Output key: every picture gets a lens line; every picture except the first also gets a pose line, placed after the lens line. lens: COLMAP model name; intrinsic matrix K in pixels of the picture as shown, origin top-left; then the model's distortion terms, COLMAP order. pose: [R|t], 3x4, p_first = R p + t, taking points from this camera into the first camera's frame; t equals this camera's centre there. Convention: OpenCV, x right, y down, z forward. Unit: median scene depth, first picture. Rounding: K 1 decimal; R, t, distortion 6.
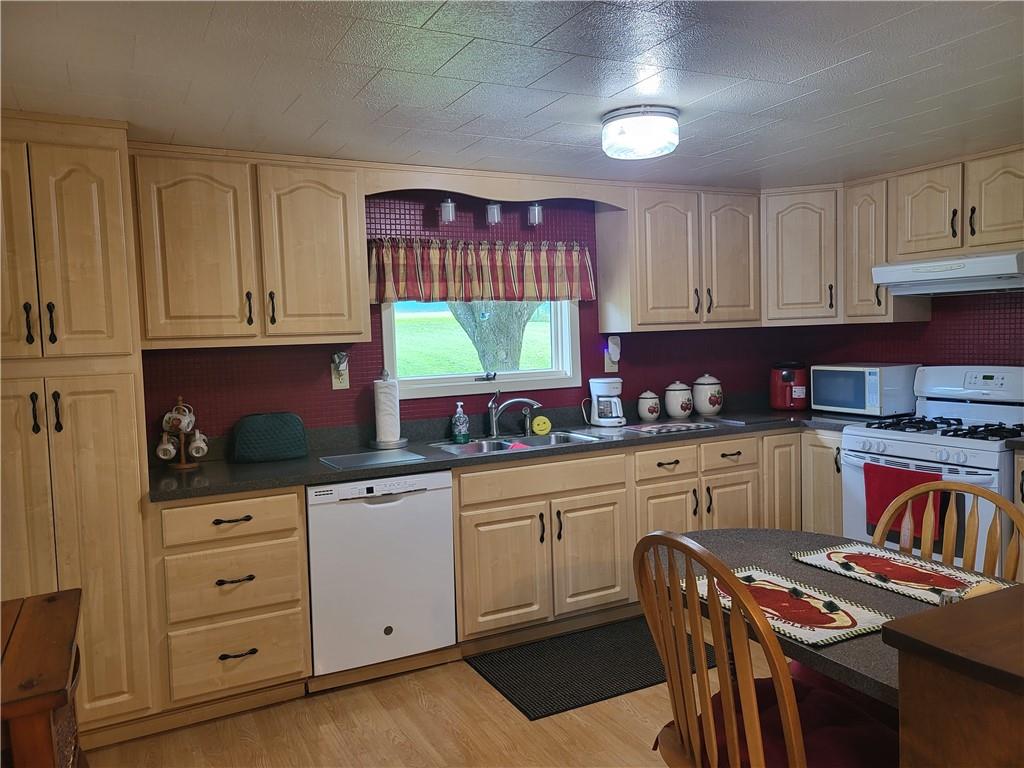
lens RADIAL K [[766.6, 0, 503.6], [0, 766.6, 382.4], [0, 0, 1]] dist [0.060361, -0.029358]
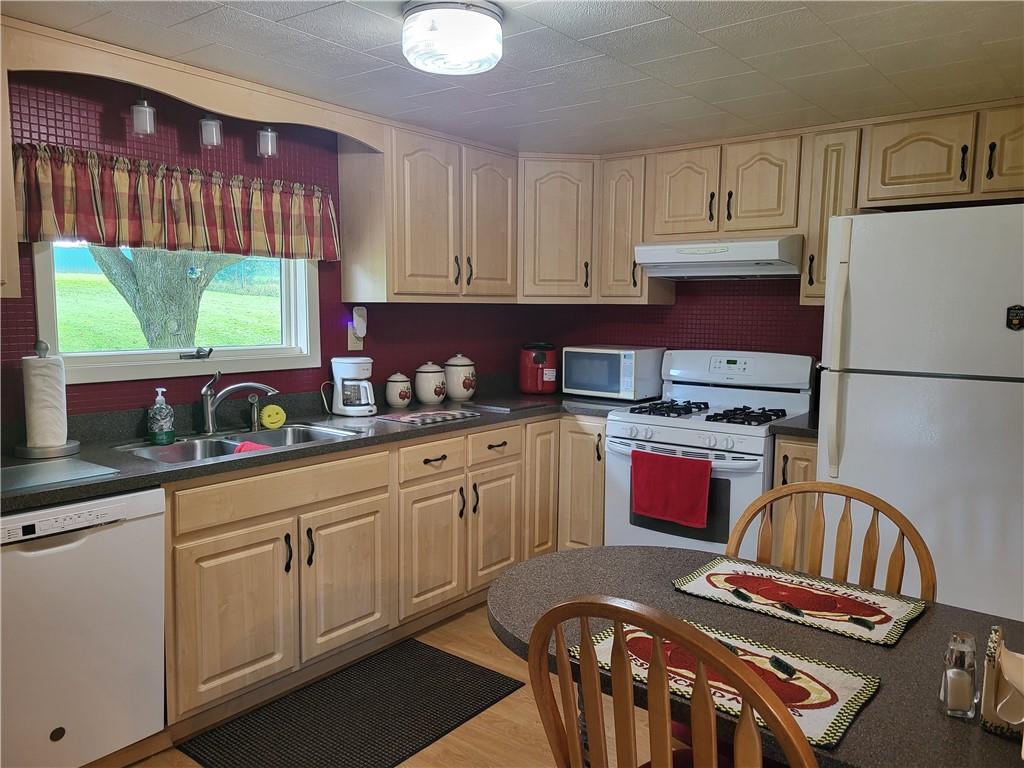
lens RADIAL K [[766.6, 0, 503.6], [0, 766.6, 382.4], [0, 0, 1]] dist [0.060361, -0.029358]
pose [[0.909911, -0.000277, 0.414804, -0.066168], [-0.012178, 0.999551, 0.027382, -0.003532], [-0.414625, -0.029967, 0.909499, 0.195992]]
